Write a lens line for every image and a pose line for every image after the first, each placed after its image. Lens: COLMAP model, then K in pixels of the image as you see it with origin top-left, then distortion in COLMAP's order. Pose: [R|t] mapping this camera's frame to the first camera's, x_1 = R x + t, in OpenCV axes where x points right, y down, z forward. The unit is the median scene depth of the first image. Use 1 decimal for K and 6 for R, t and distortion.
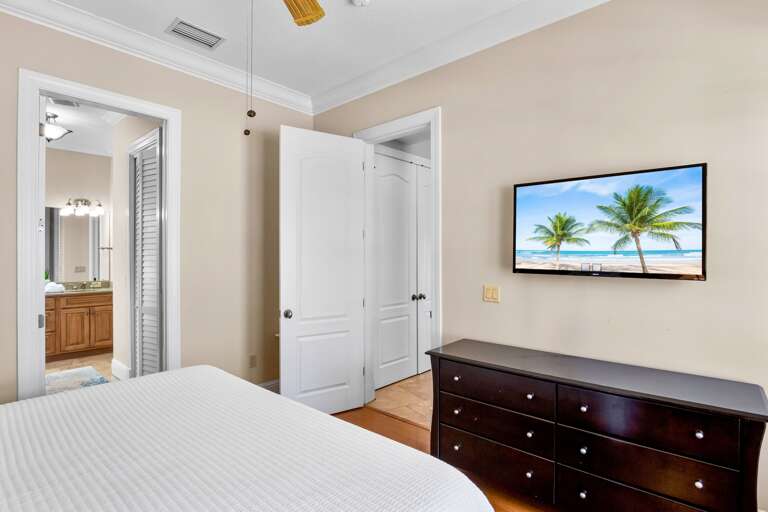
lens RADIAL K [[385.0, 0, 384.0], [0, 385.0, 256.0], [0, 0, 1]] dist [-0.002276, -0.000601]
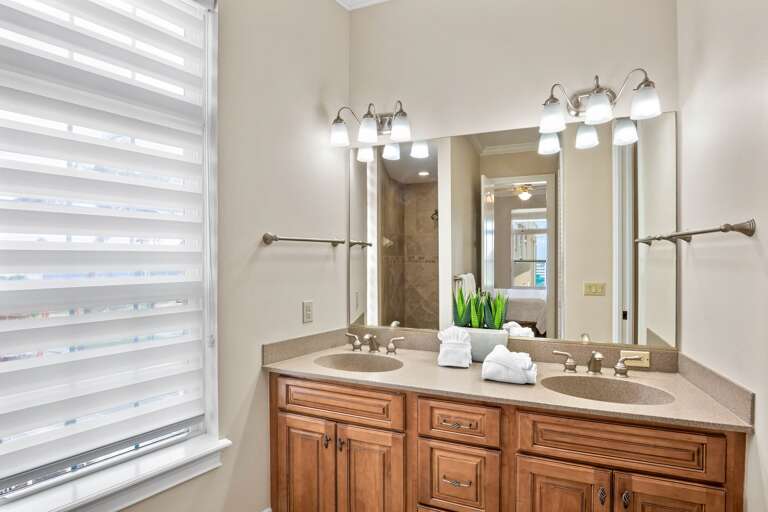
lens RADIAL K [[385.0, 0, 384.0], [0, 385.0, 256.0], [0, 0, 1]] dist [-0.002276, -0.000601]
pose [[0.367437, -0.002643, -0.930045, -0.547299], [-0.005839, 0.999970, -0.005149, -0.003098], [0.930030, 0.007323, 0.367410, 0.716749]]
